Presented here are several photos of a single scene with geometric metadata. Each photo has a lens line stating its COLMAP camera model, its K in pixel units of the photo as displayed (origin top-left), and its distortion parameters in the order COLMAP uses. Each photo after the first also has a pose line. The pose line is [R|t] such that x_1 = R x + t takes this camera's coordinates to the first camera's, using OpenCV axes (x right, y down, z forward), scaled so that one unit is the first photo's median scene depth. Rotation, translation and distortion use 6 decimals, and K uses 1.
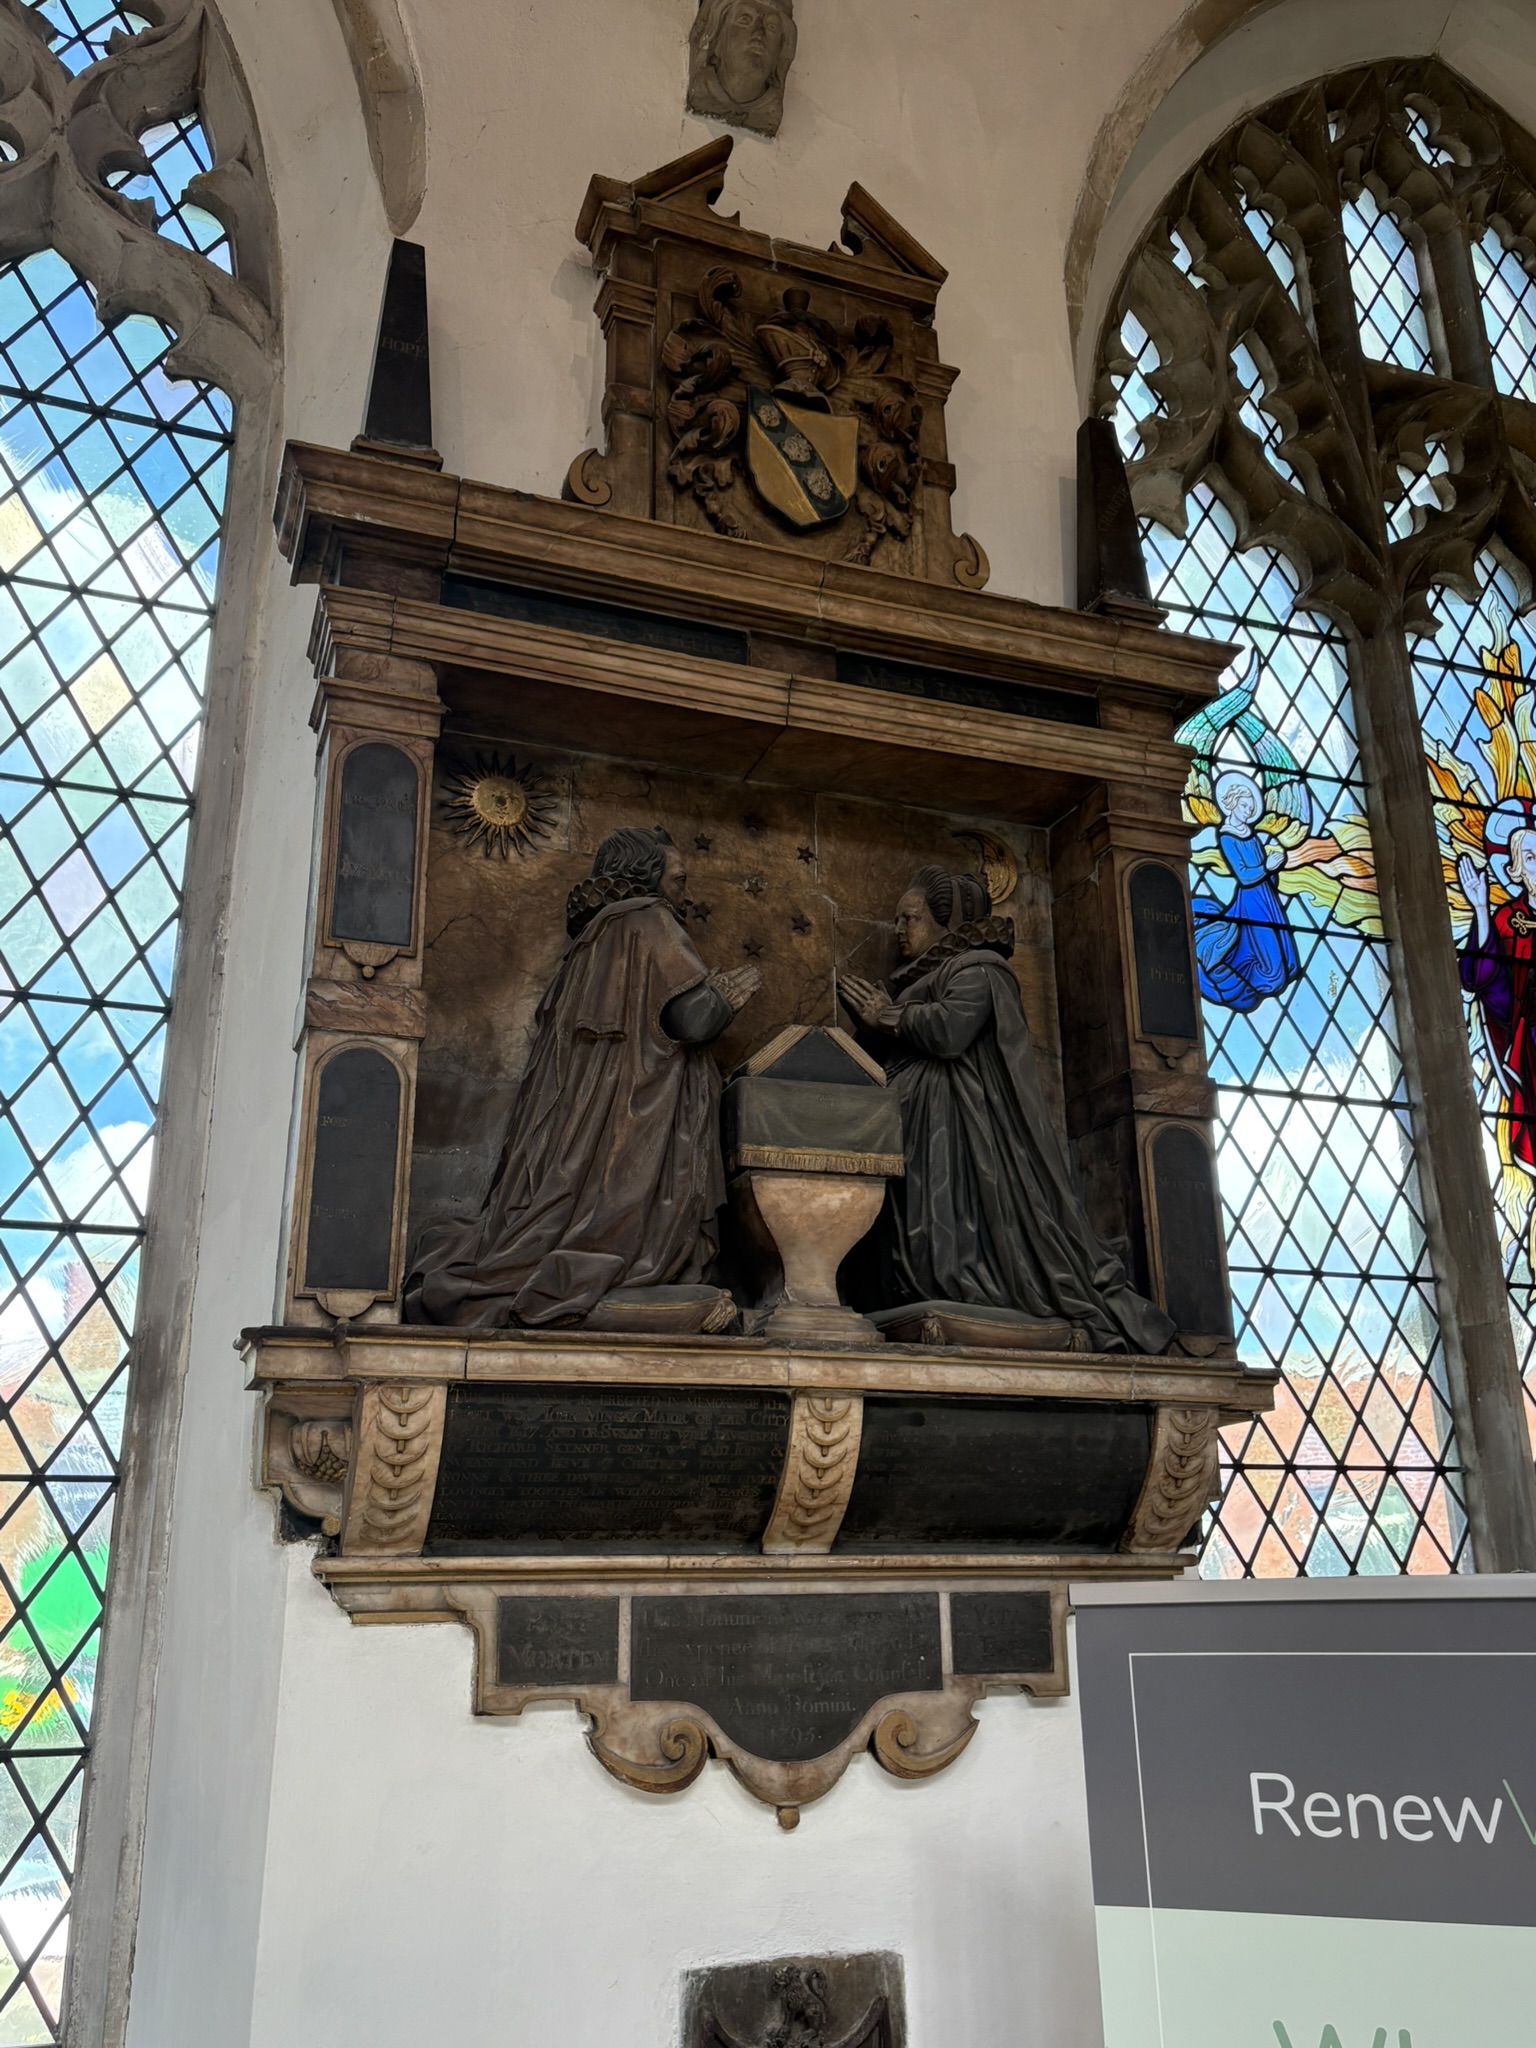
lens RADIAL K [[1705.9, 0, 768.0], [0, 1705.9, 1024.0], [0, 0, 1]] dist [0.050619, -0.072943]
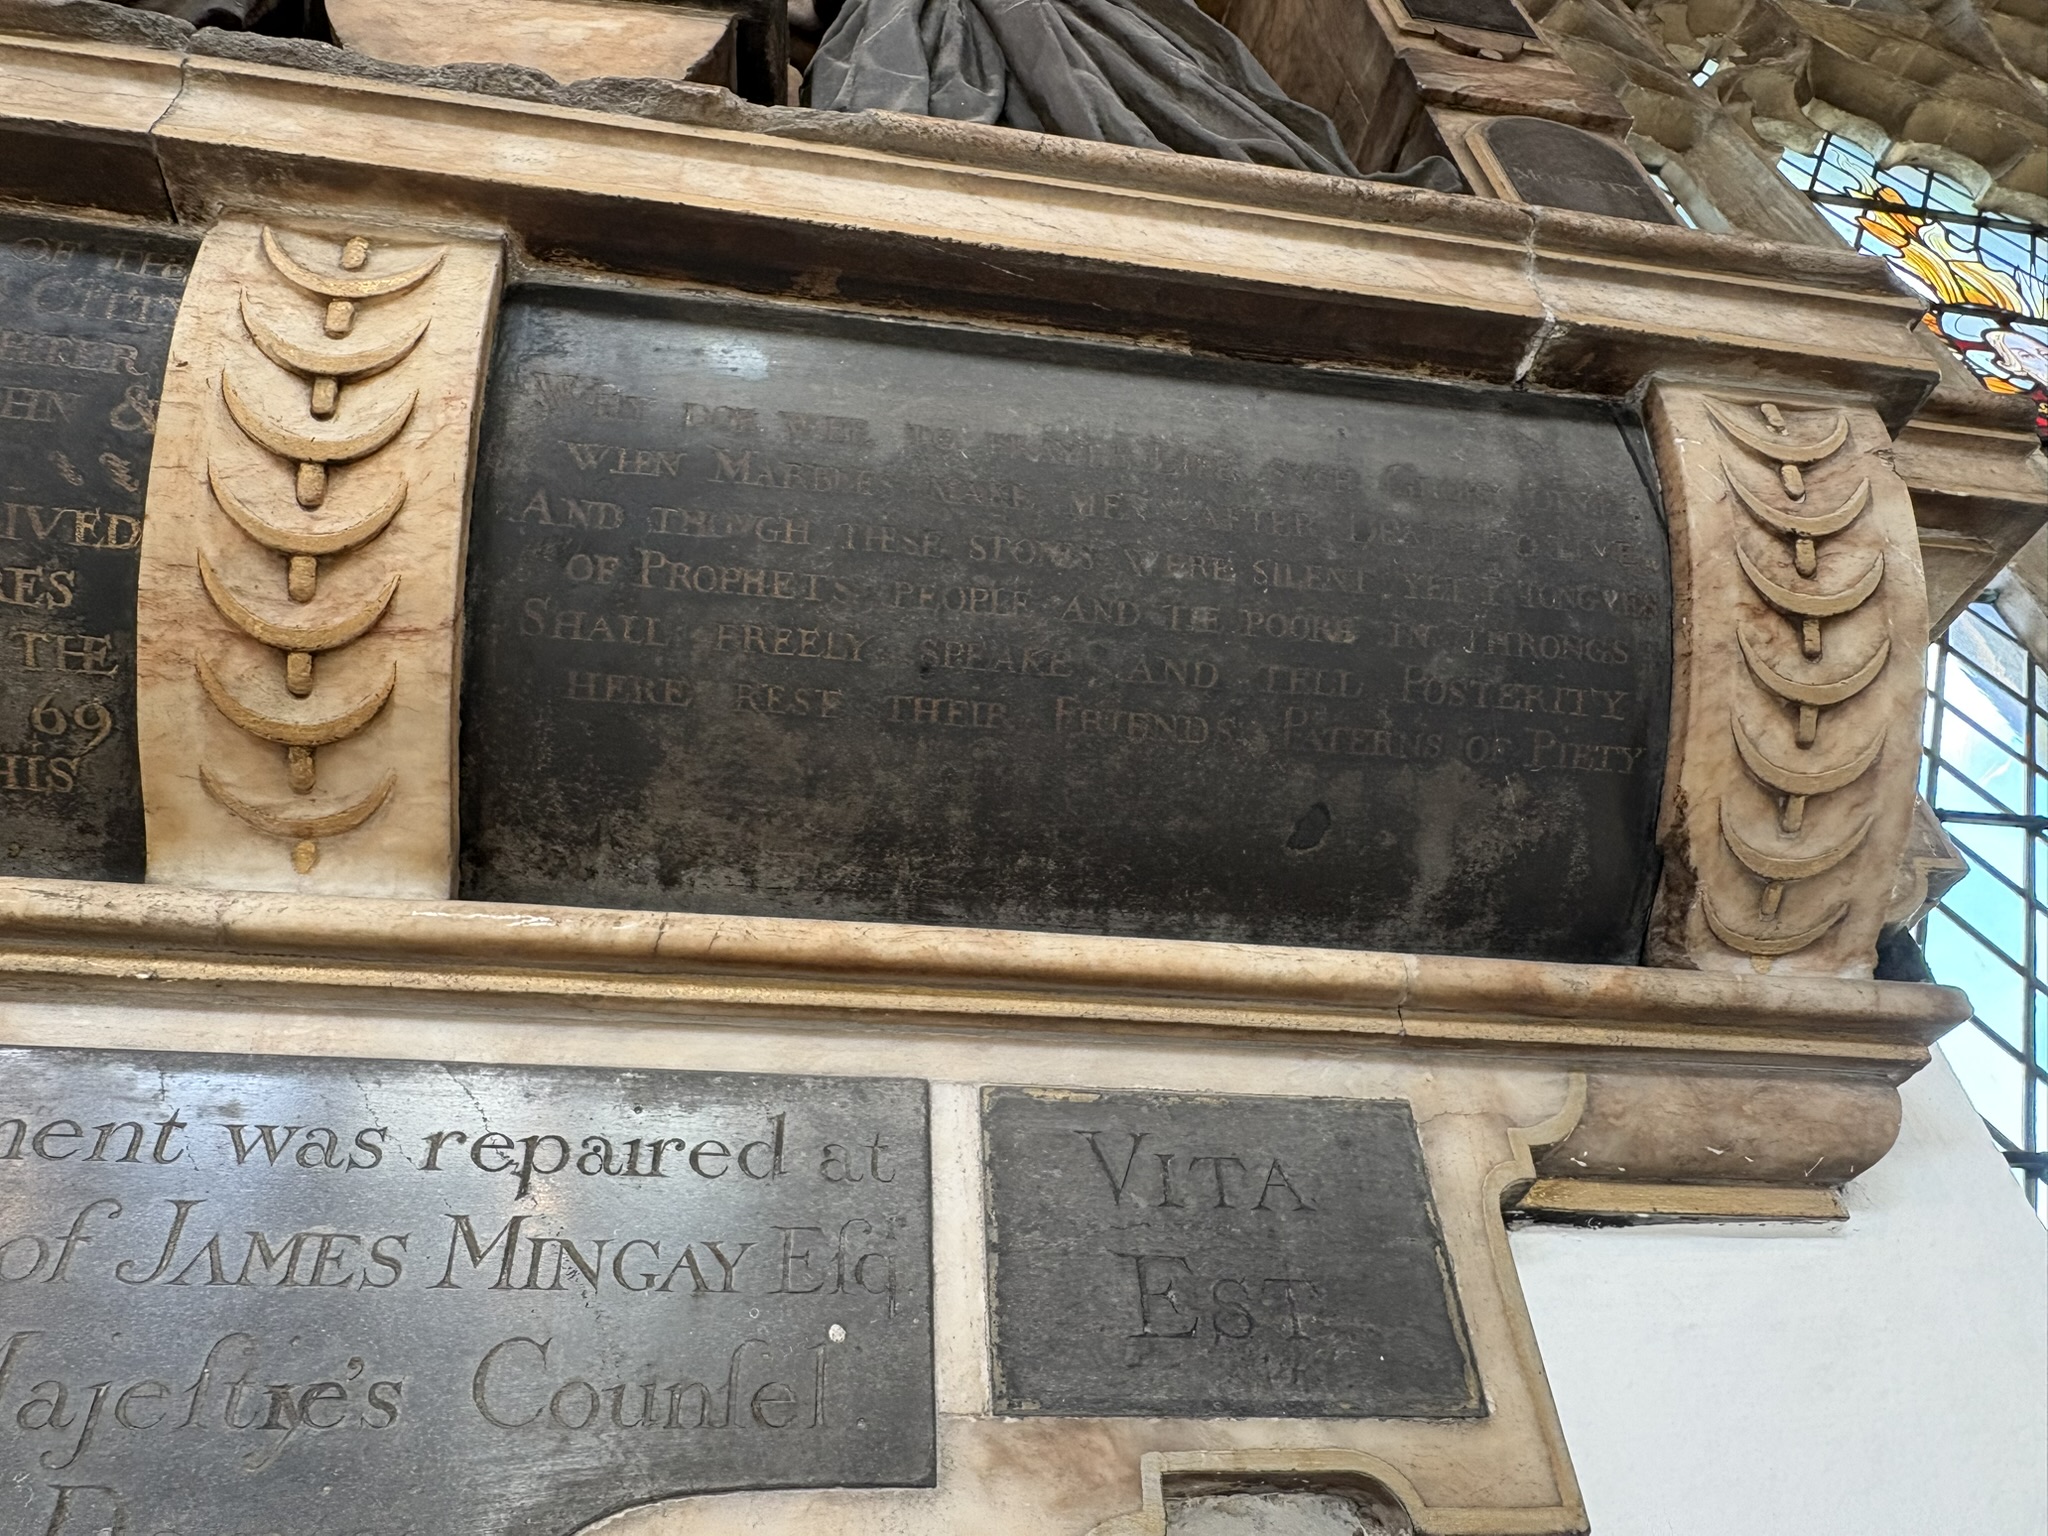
lens RADIAL K [[1341.1, 0, 994.3], [0, 1341.1, 764.1], [0, 0, 1]] dist [-0.001973, 0.003374]
pose [[0.979510, -0.149332, -0.135130, 0.151148], [0.090003, 0.924816, -0.369614, 0.385537], [0.180165, 0.349879, 0.919307, 0.860099]]
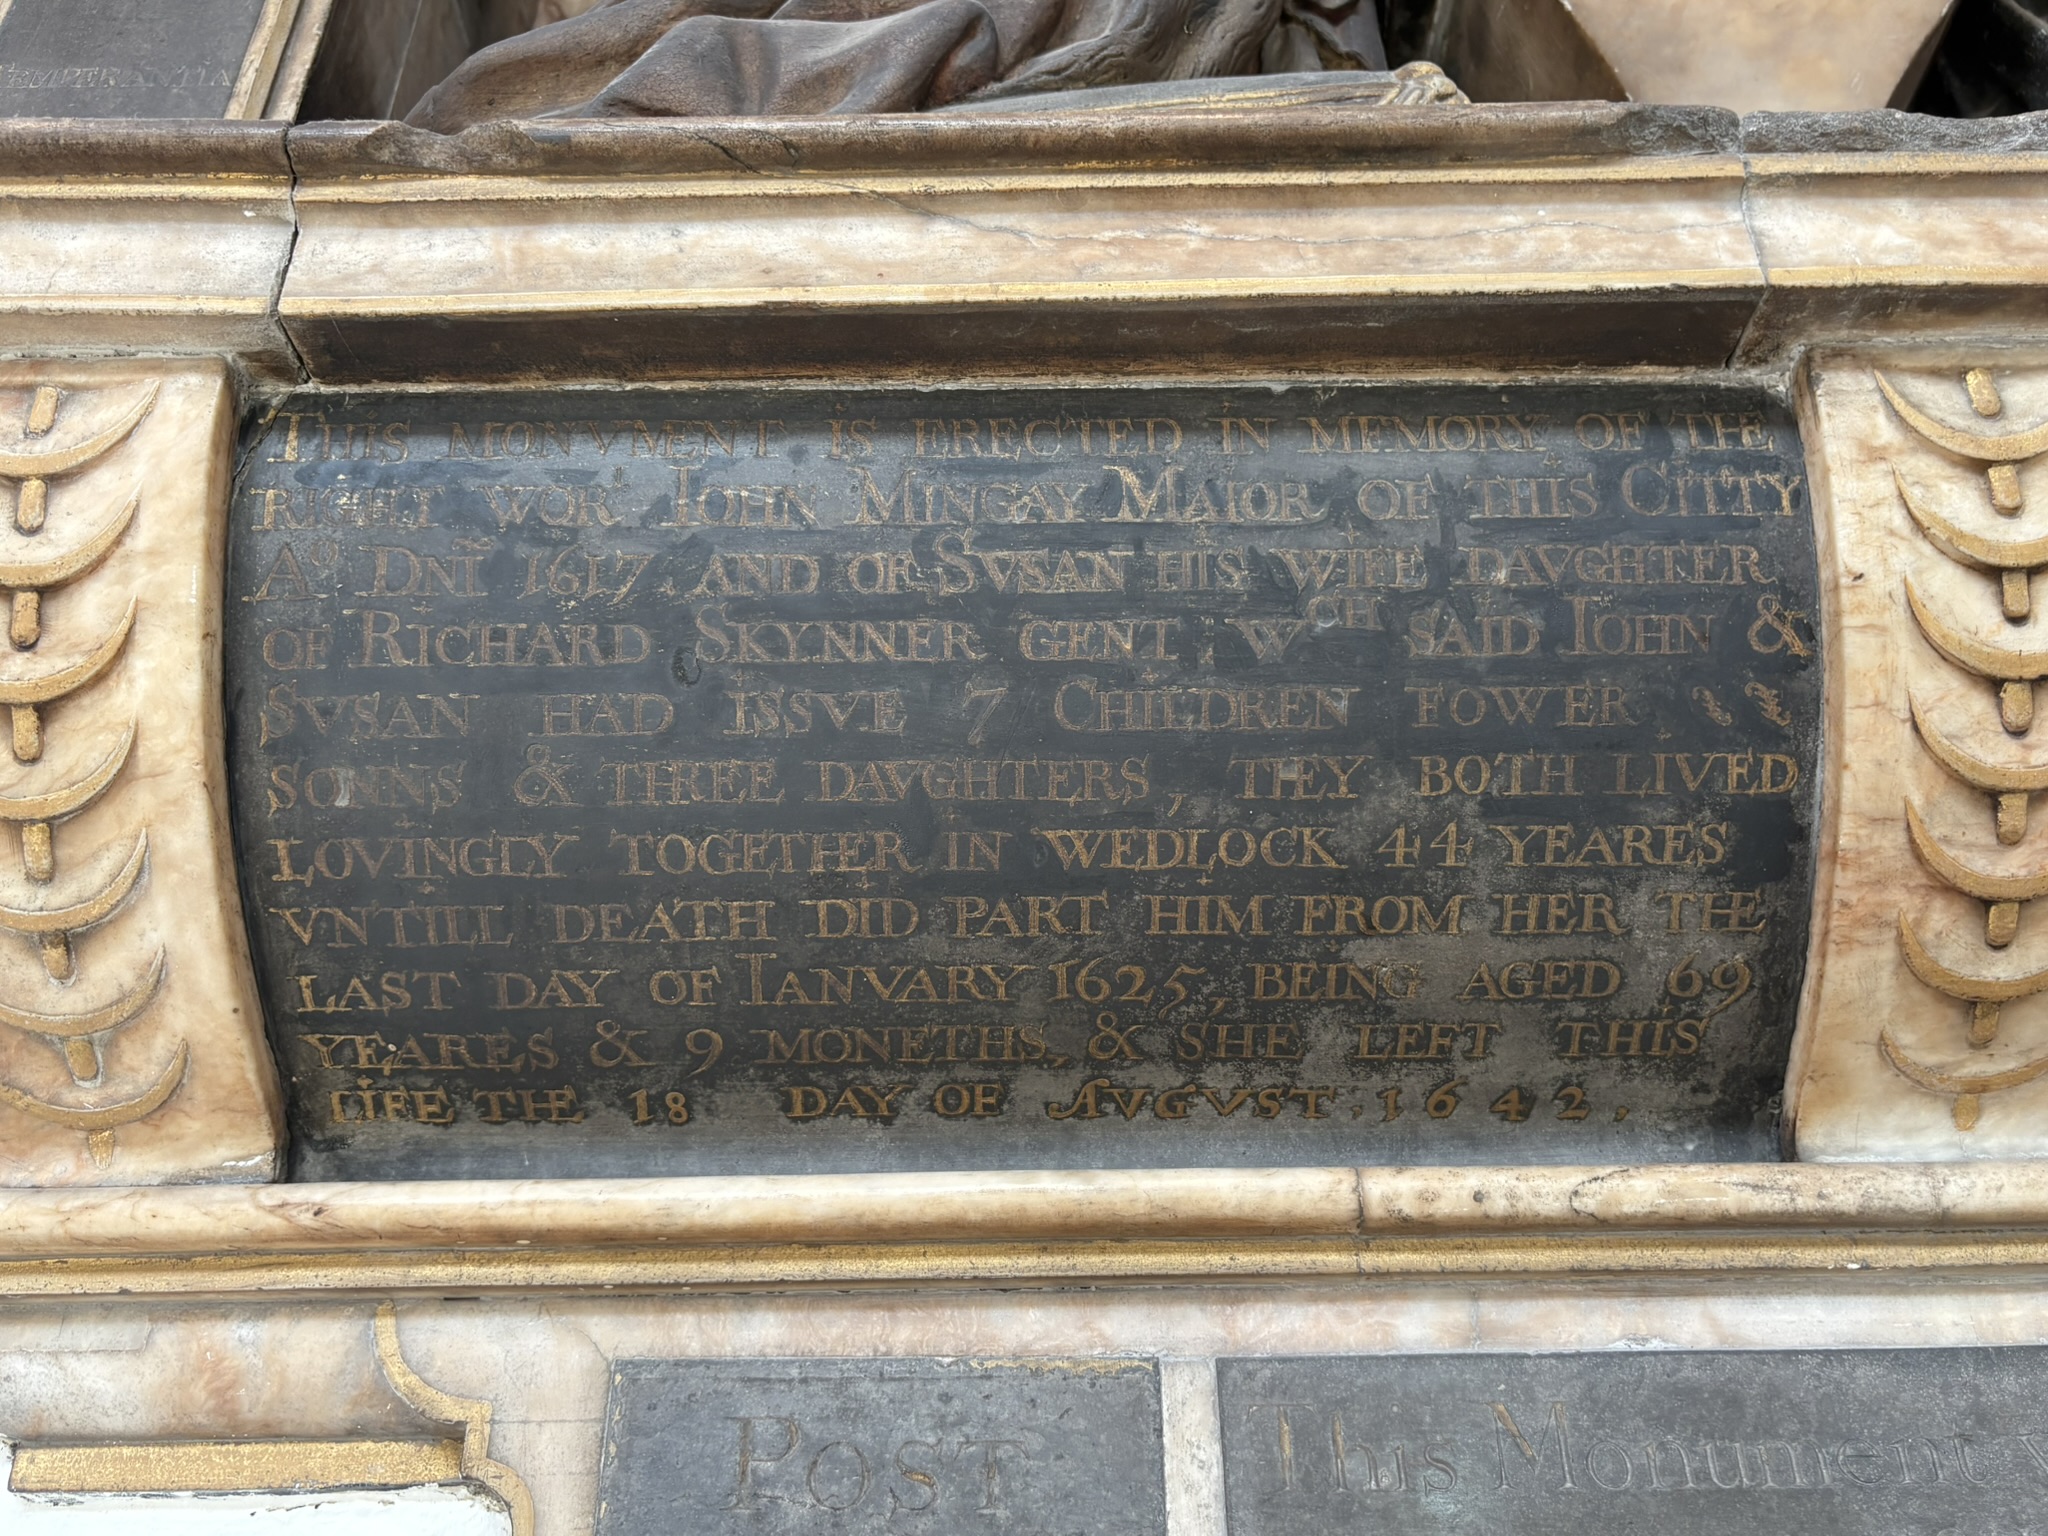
lens RADIAL K [[1705.9, 0, 1024.0], [0, 1705.9, 768.0], [0, 0, 1]] dist [0.050619, -0.072943]
pose [[0.935630, -0.181267, -0.302883, -0.021321], [0.115651, 0.968130, -0.222145, 0.305619], [0.333498, 0.172817, 0.926776, 0.769958]]
